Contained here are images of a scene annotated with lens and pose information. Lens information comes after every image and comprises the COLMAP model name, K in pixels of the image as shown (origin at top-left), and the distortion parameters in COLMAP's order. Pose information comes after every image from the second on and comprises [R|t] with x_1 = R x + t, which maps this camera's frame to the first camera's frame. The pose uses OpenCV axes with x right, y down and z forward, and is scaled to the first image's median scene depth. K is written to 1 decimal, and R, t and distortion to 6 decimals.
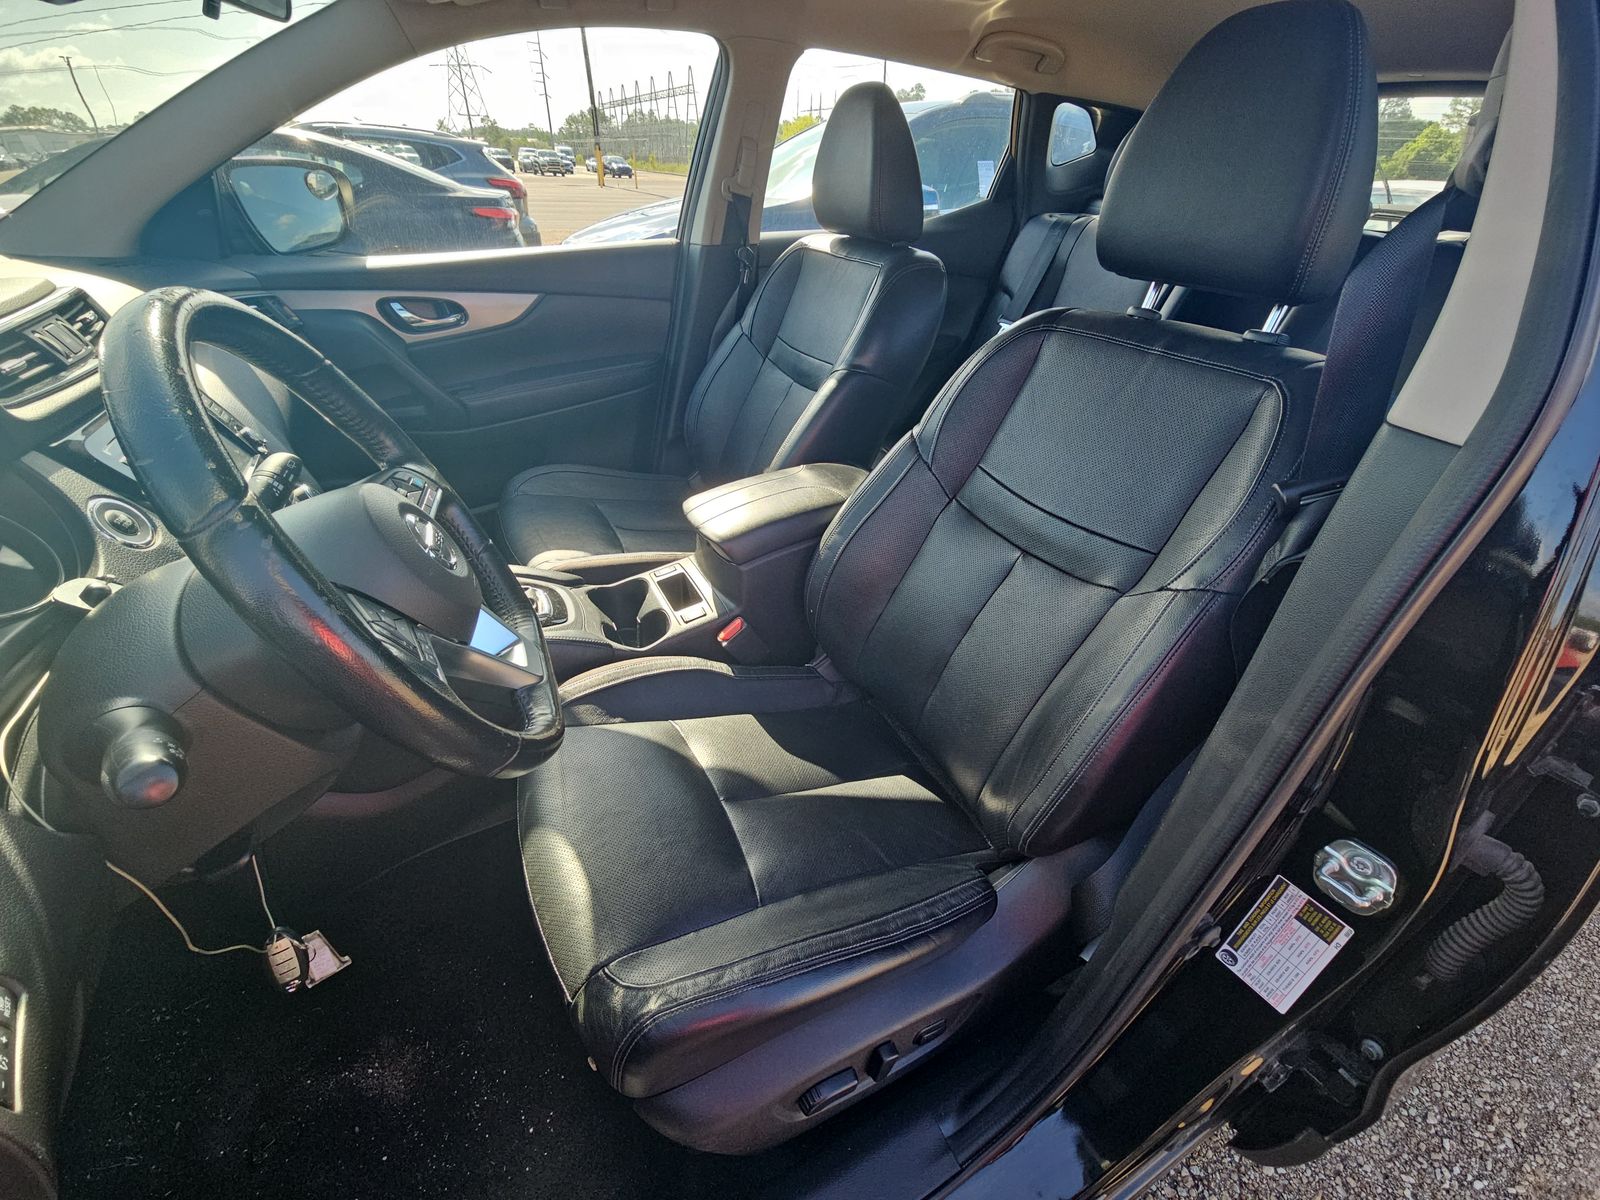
lens RADIAL K [[657.9, 0, 801.1], [0, 657.9, 605.3], [0, 0, 1]] dist [0.008743, -0.007139]
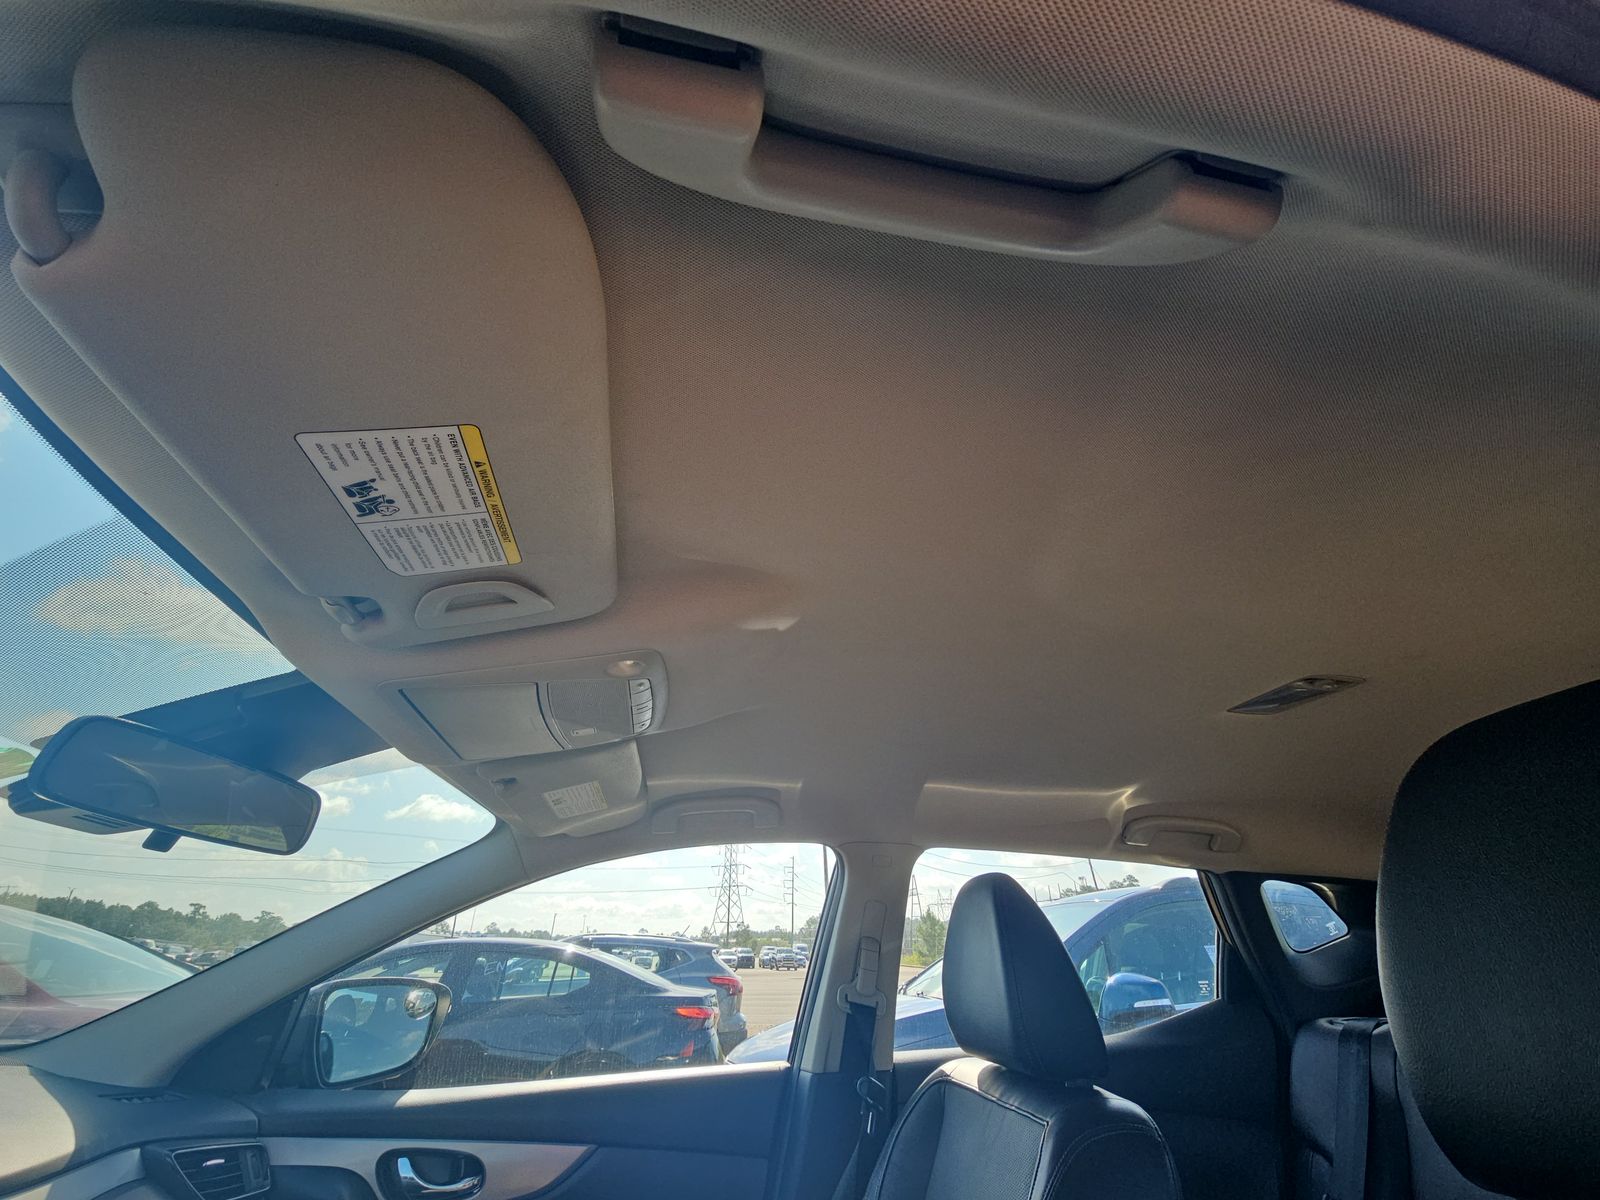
lens RADIAL K [[657.9, 0, 798.5], [0, 657.9, 597.6], [0, 0, 1]] dist [0.008743, -0.007139]
pose [[0.952652, -0.172217, -0.250591, 0.113384], [-0.141263, 0.479124, -0.866305, -0.149175], [0.269257, 0.860687, 0.432111, 0.201411]]
